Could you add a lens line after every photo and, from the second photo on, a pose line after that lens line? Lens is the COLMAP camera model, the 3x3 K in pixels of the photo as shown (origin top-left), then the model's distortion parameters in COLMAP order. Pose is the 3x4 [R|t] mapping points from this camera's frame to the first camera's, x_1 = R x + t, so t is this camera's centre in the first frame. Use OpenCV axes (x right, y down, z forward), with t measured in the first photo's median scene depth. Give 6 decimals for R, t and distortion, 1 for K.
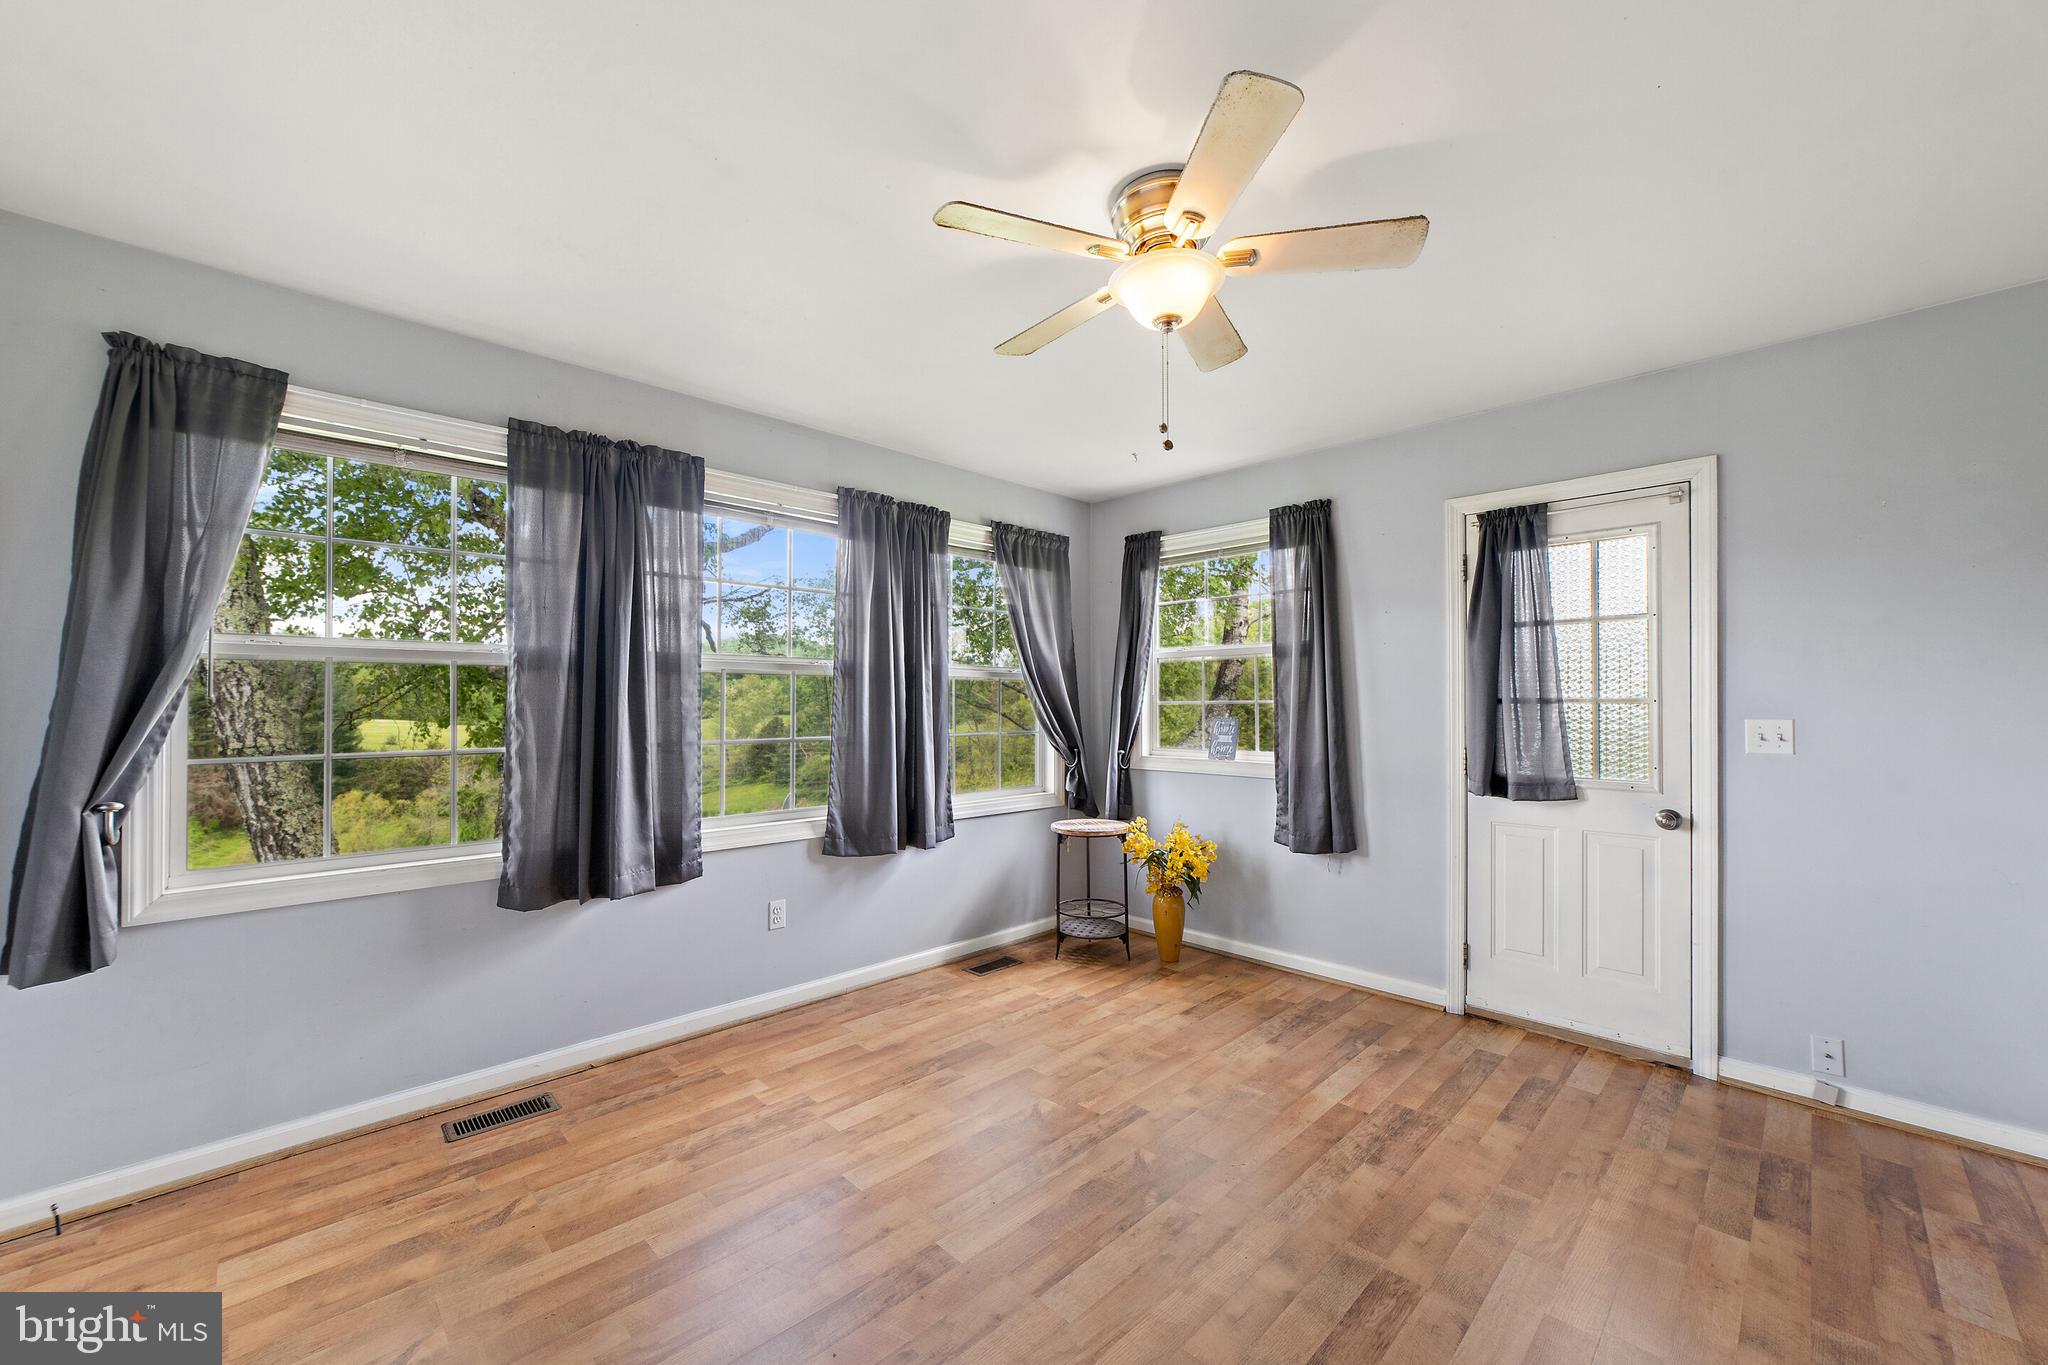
lens RADIAL K [[797.7, 0, 1011.4], [0, 797.7, 708.3], [0, 0, 1]] dist [-0.000691, 0.003212]
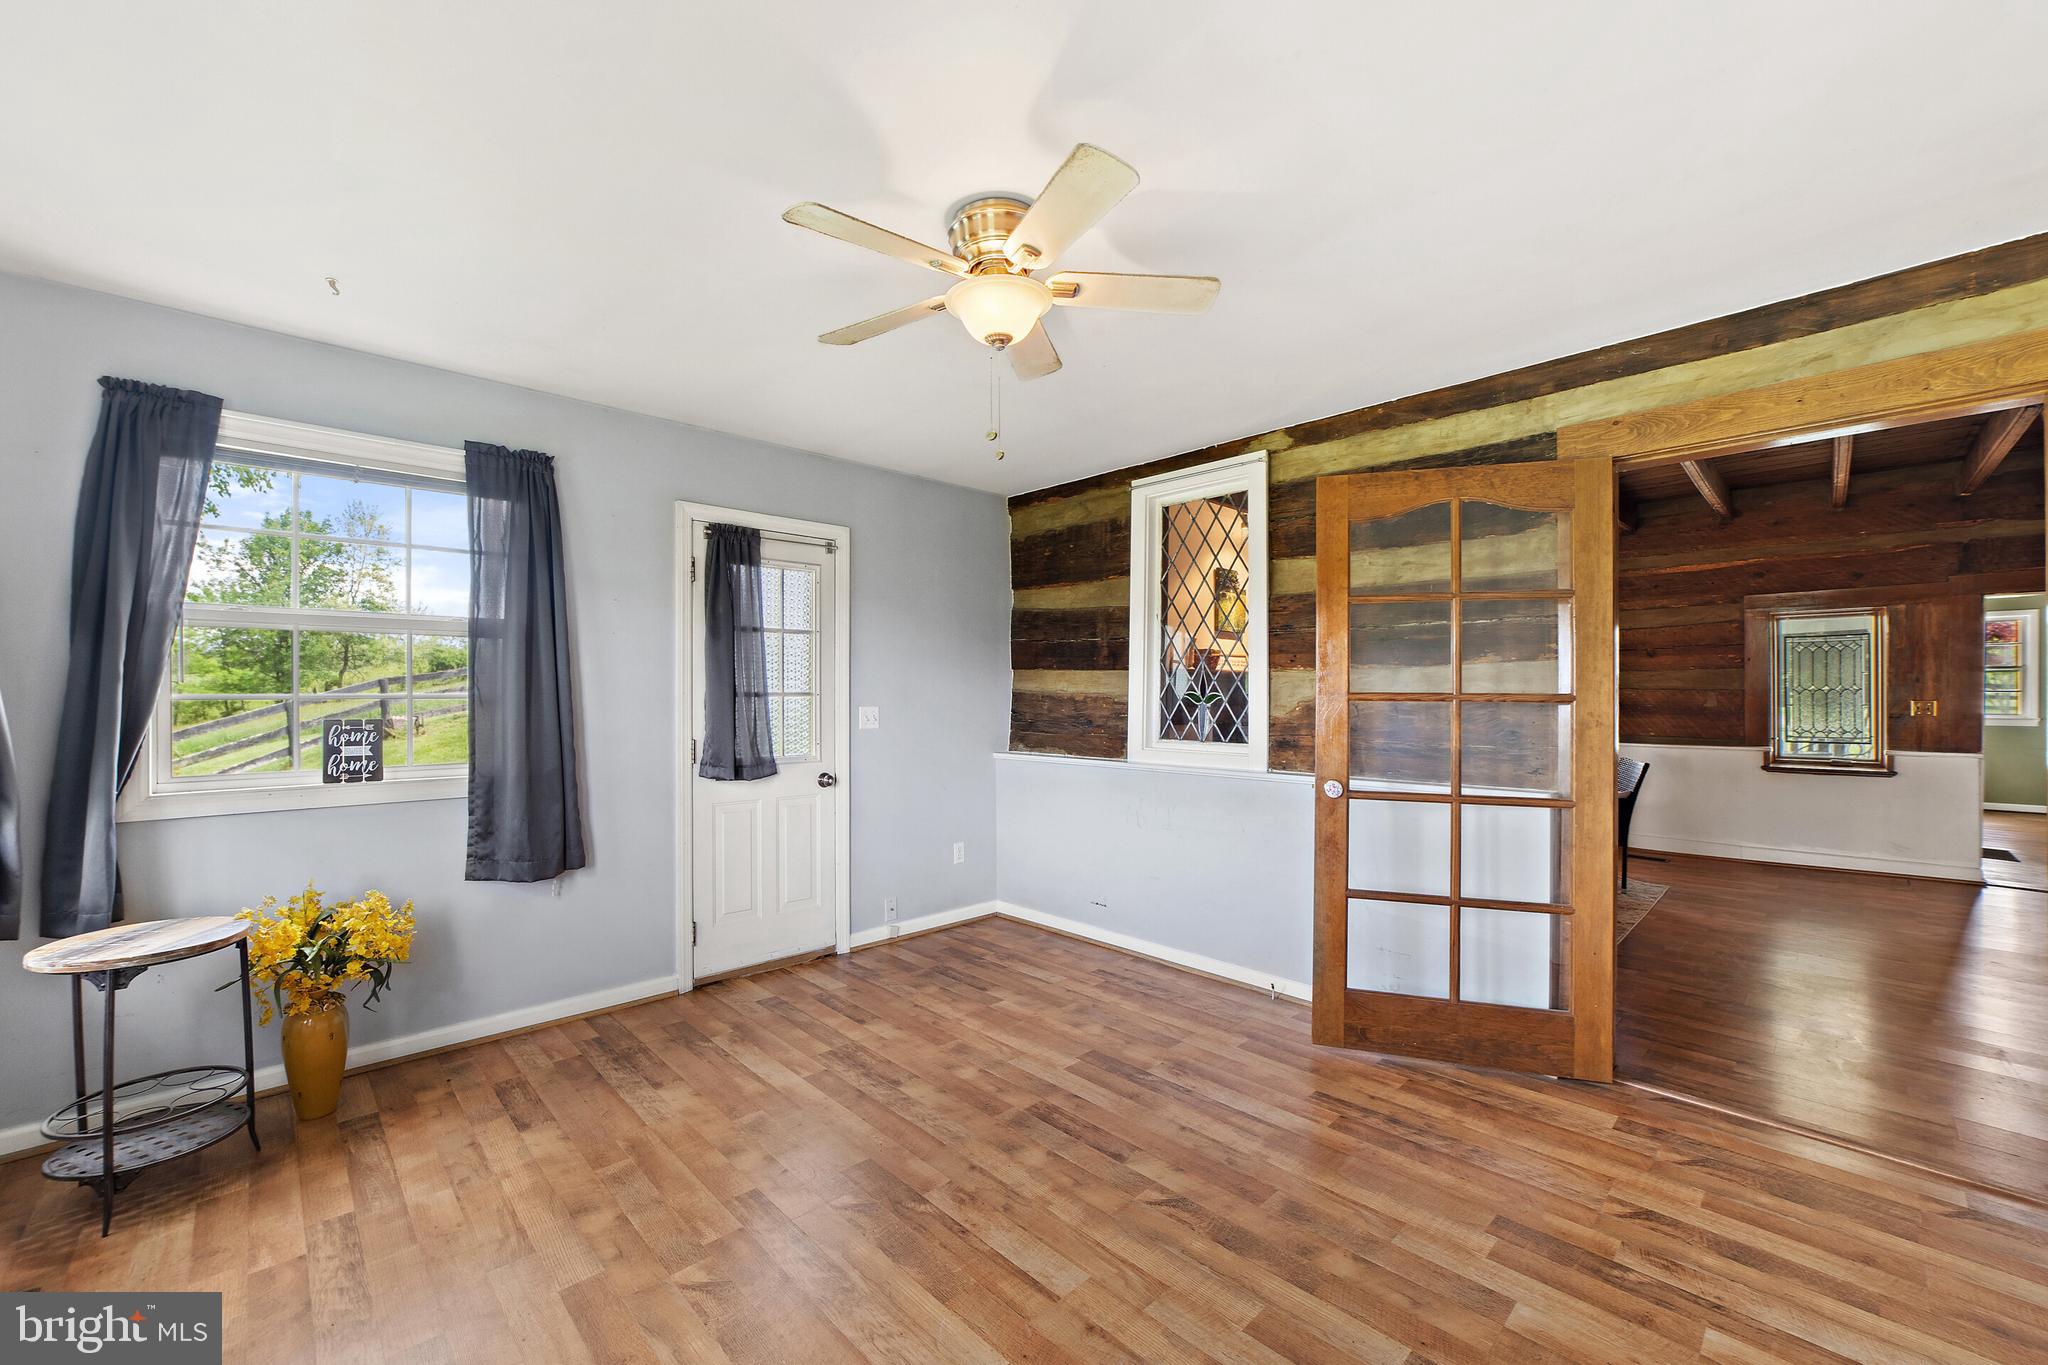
lens RADIAL K [[797.7, 0, 1041.8], [0, 797.7, 698.9], [0, 0, 1]] dist [-0.000691, 0.003212]
pose [[0.014932, -0.001126, 0.999888, -0.535561], [0.008216, 0.999966, 0.001003, -0.000206], [-0.999855, 0.008200, 0.014941, 0.566121]]
